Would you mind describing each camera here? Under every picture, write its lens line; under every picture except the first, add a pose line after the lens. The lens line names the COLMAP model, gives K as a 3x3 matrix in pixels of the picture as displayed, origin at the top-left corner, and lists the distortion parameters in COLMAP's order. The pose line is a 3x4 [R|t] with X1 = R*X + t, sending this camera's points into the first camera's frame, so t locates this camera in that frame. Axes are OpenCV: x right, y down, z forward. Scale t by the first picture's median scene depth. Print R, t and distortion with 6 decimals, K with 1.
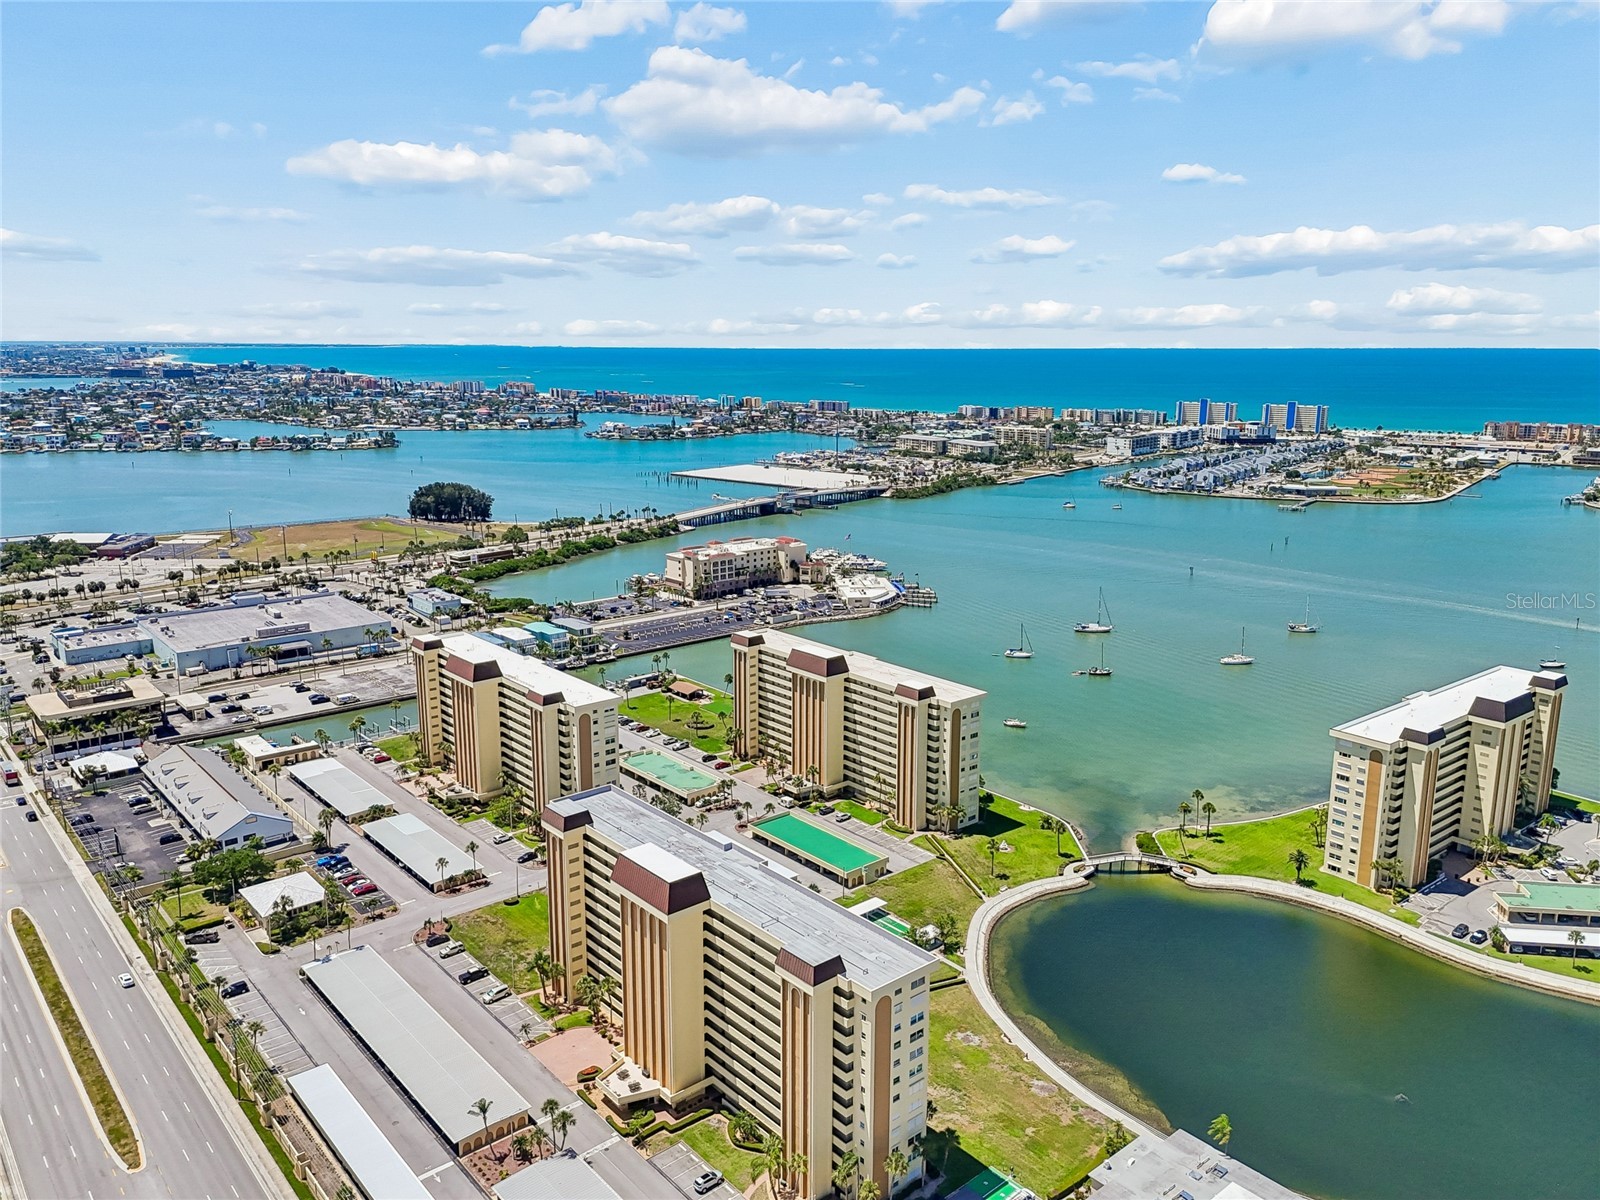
lens RADIAL K [[1177.6, 0, 802.0], [0, 1177.6, 610.1], [0, 0, 1]] dist [0.090912, -0.095127]
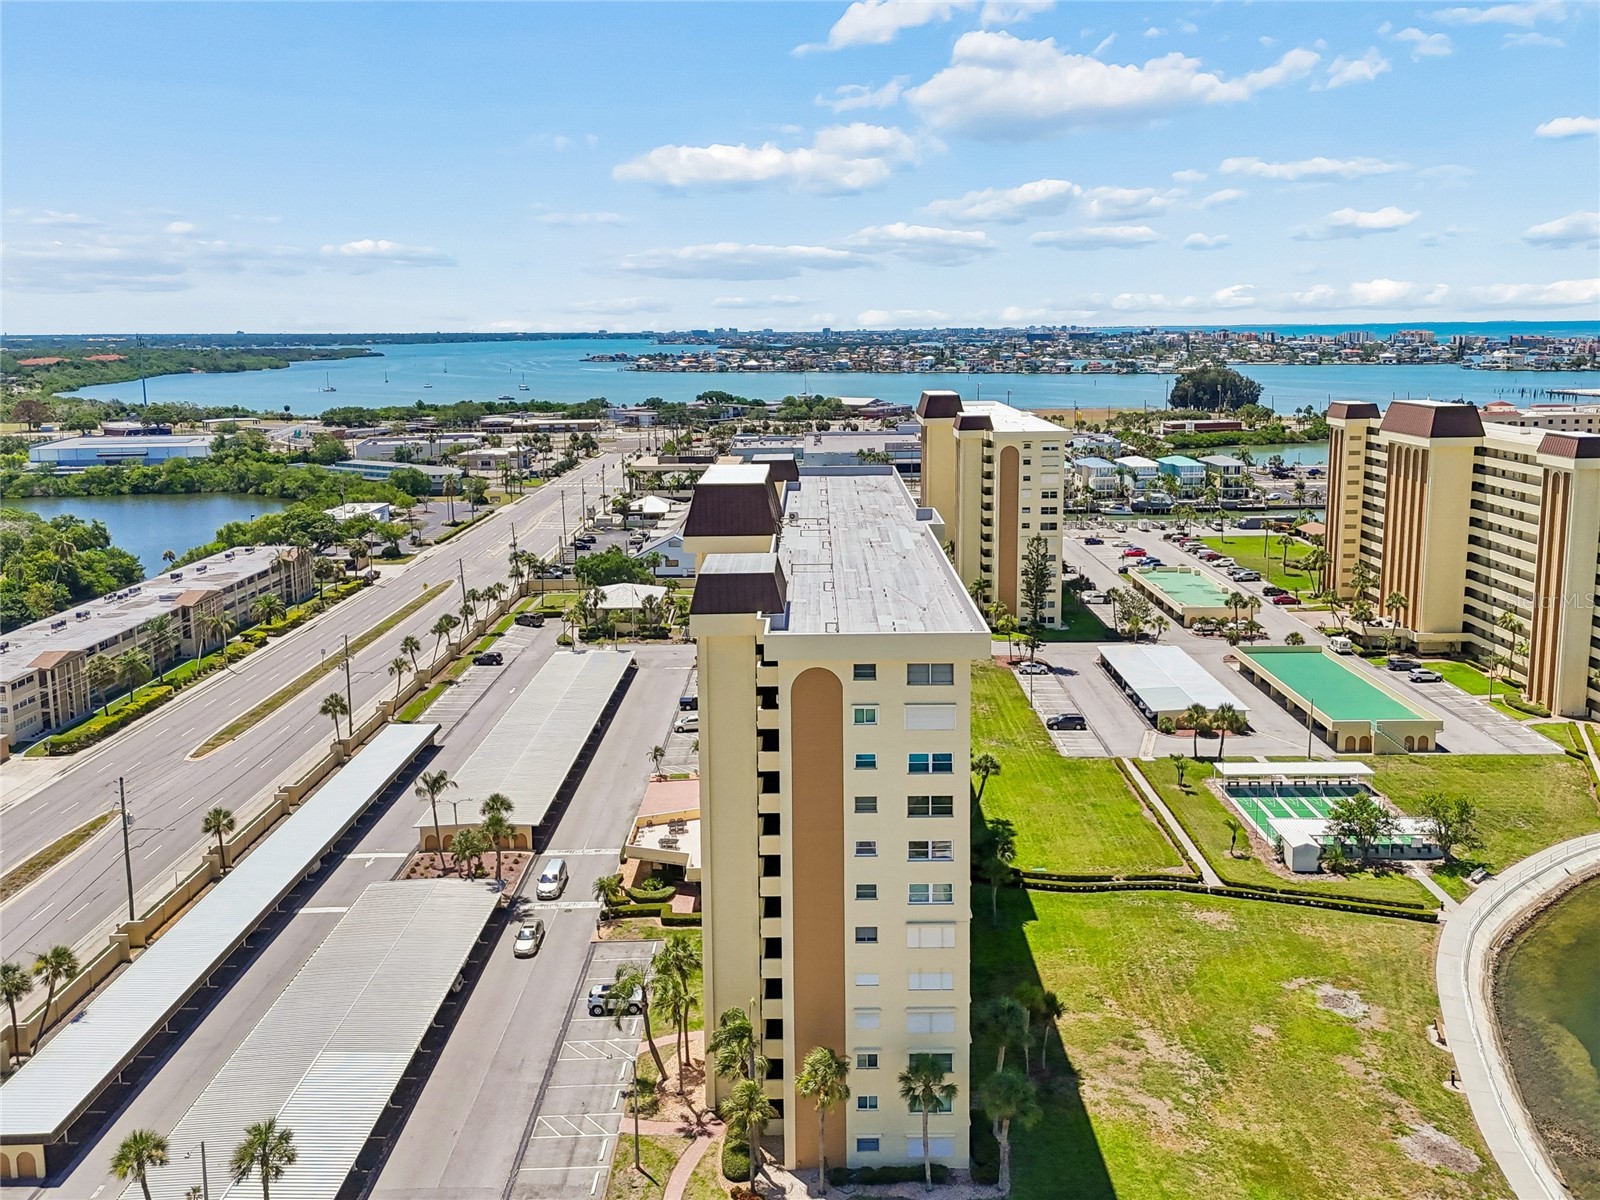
lens RADIAL K [[1215.0, 0, 817.6], [0, 1215.0, 496.9], [0, 0, 1]] dist [0.076752, -0.057667]
pose [[0.760931, 0.078927, -0.644015, 0.193594], [-0.131309, 0.990768, -0.033725, 0.152206], [0.635407, 0.110227, 0.764269, 0.357073]]
